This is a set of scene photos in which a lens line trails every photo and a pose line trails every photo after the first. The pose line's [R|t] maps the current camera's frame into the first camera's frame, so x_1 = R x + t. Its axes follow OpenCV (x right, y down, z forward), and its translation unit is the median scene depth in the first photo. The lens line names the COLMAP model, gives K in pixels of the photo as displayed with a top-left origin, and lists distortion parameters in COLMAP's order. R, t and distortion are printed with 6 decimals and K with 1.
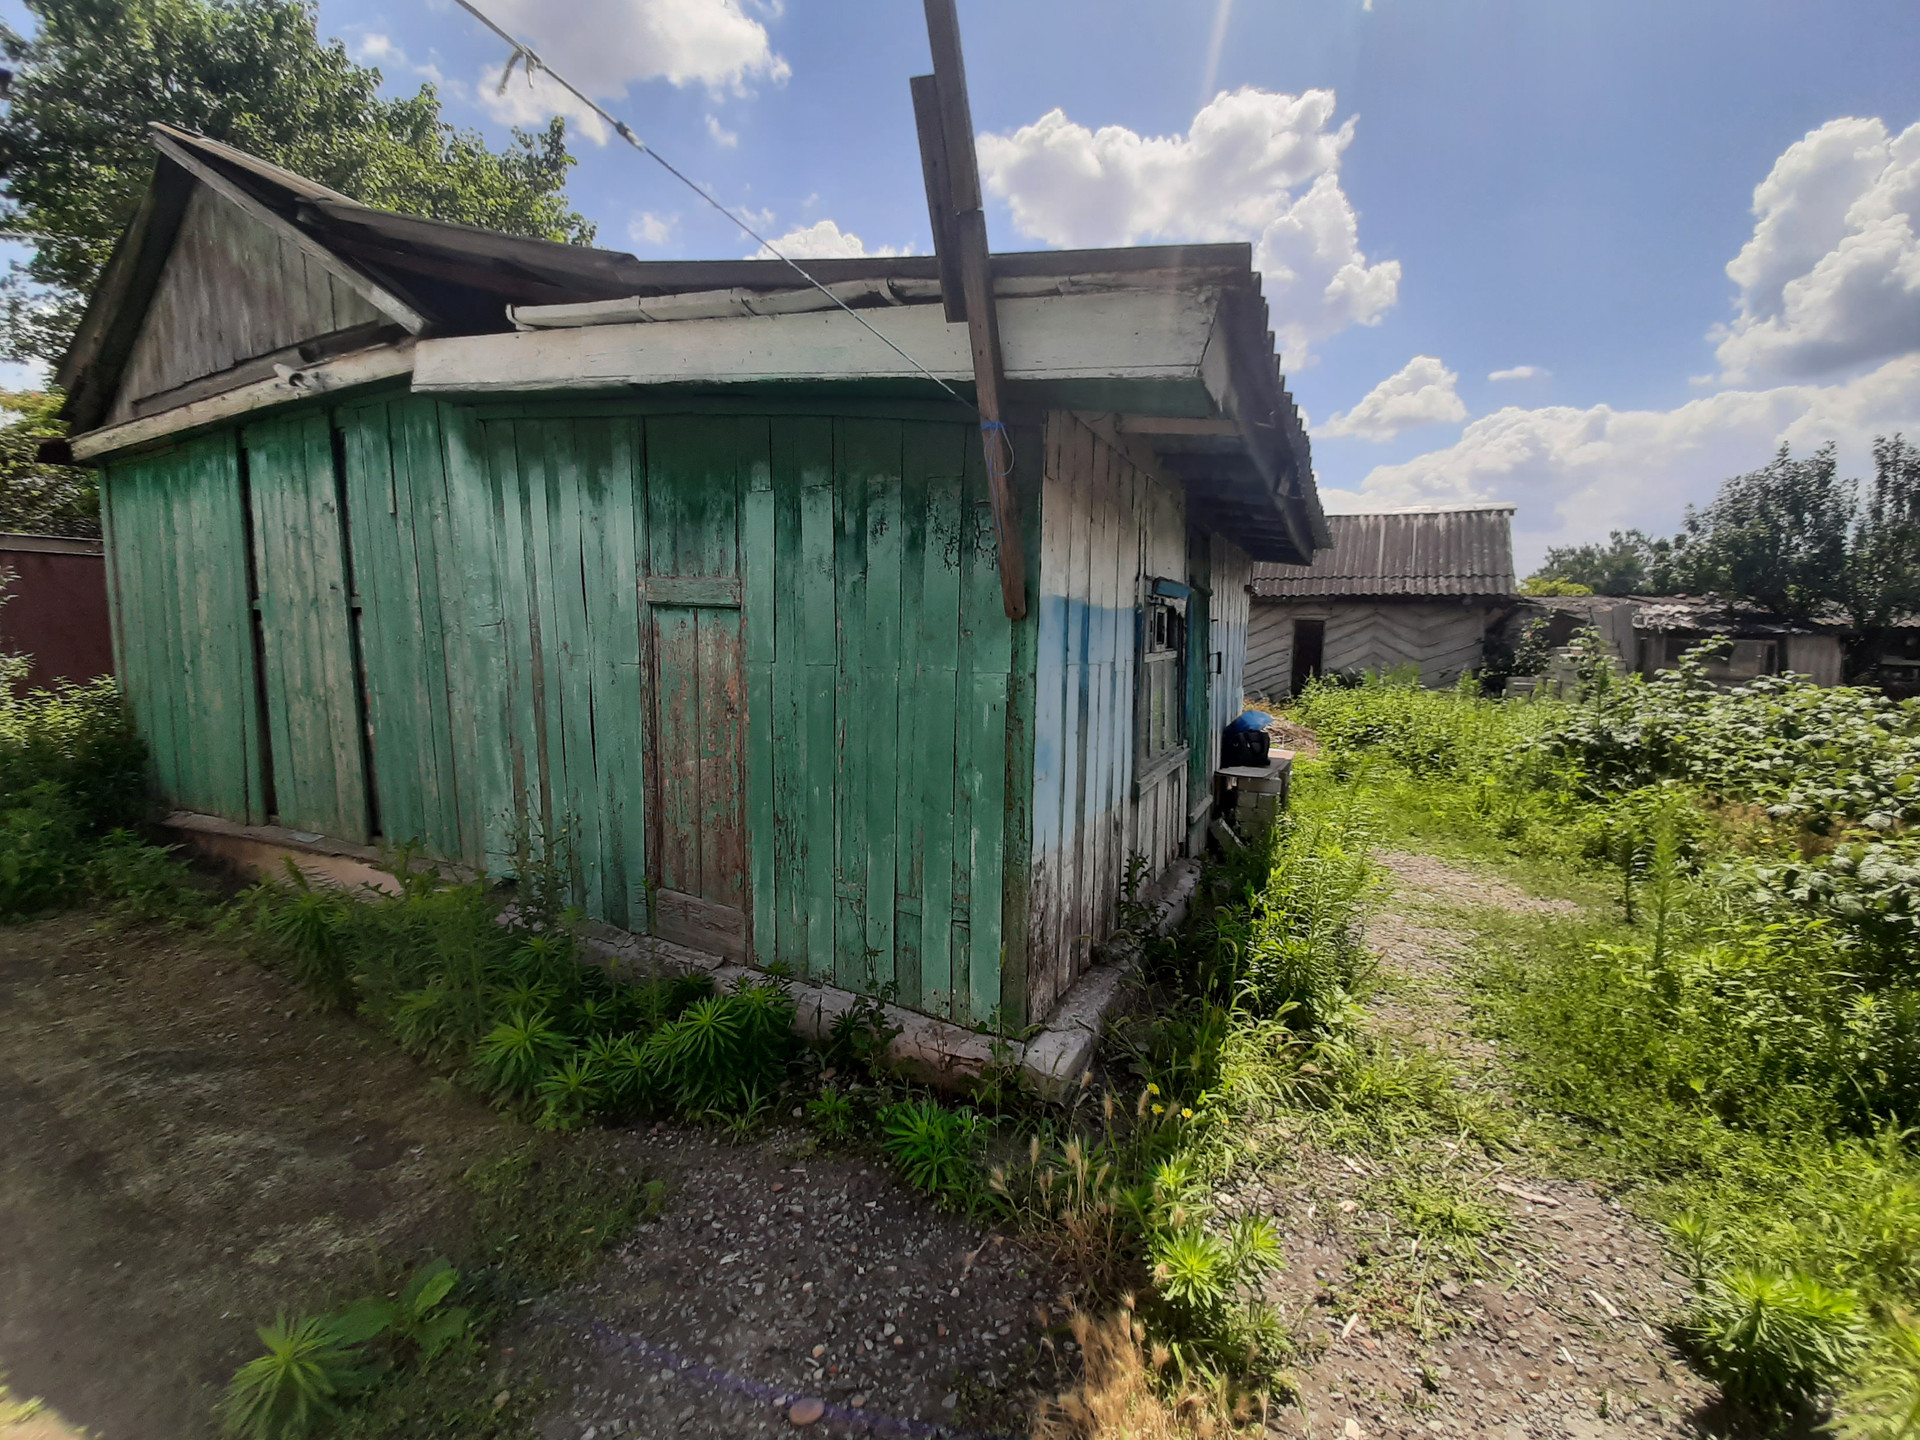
lens RADIAL K [[750.7, 0, 971.0], [0, 750.7, 720.5], [0, 0, 1]] dist [0.013766, -0.013294]
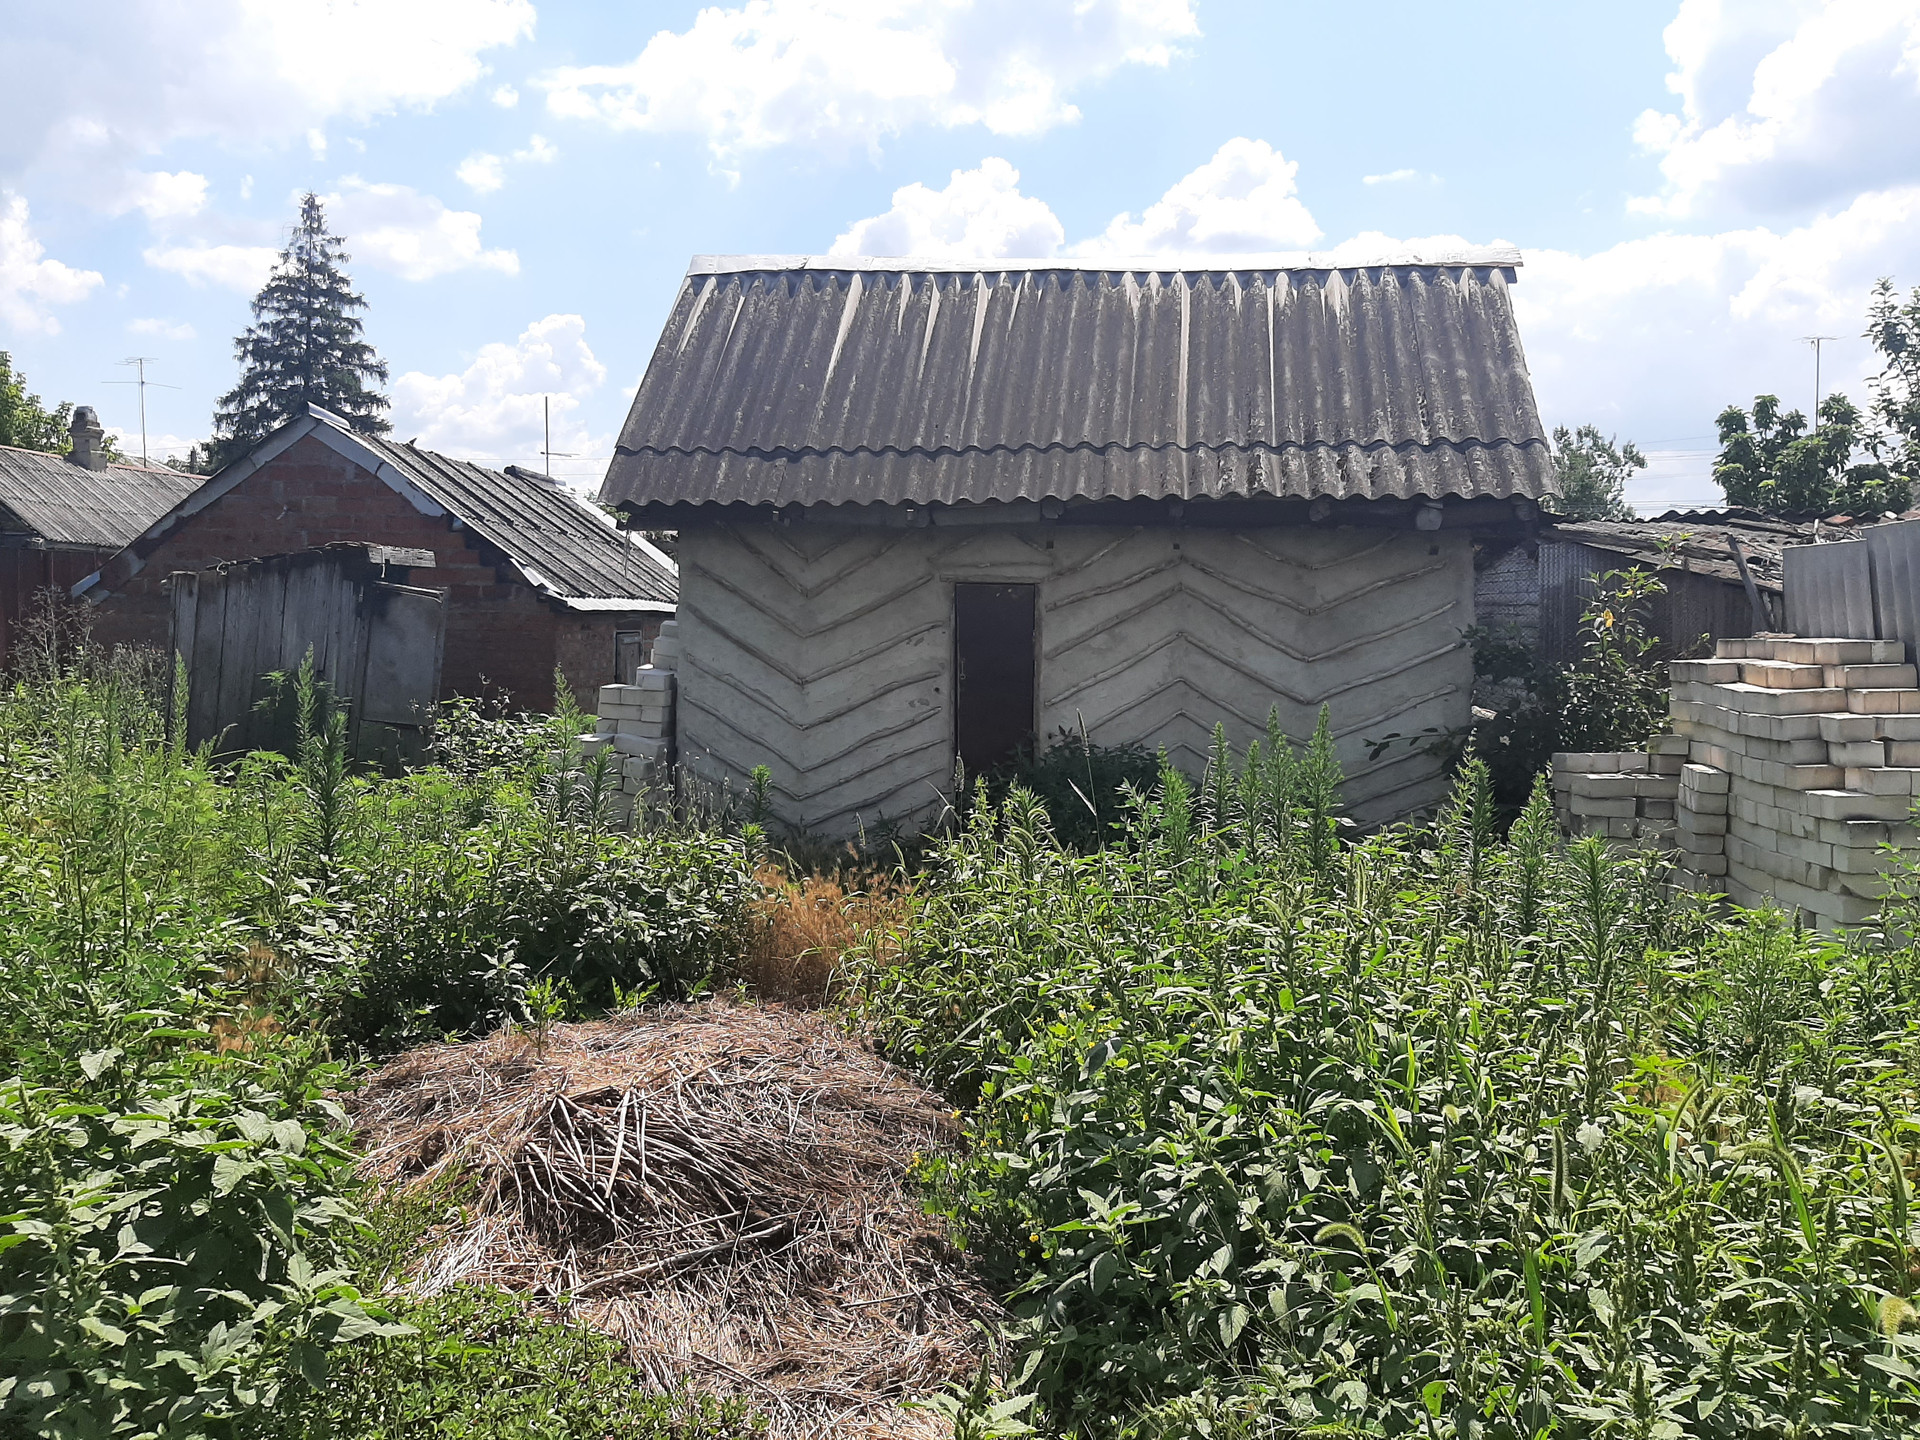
lens RADIAL K [[1487.3, 0, 958.1], [0, 1487.3, 716.4], [0, 0, 1]] dist [0.074229, -0.140257]
pose [[0.945210, -0.034221, 0.324666, 0.233385], [0.050015, 0.997930, -0.040424, -0.052920], [-0.322610, 0.054447, 0.944965, 0.421028]]
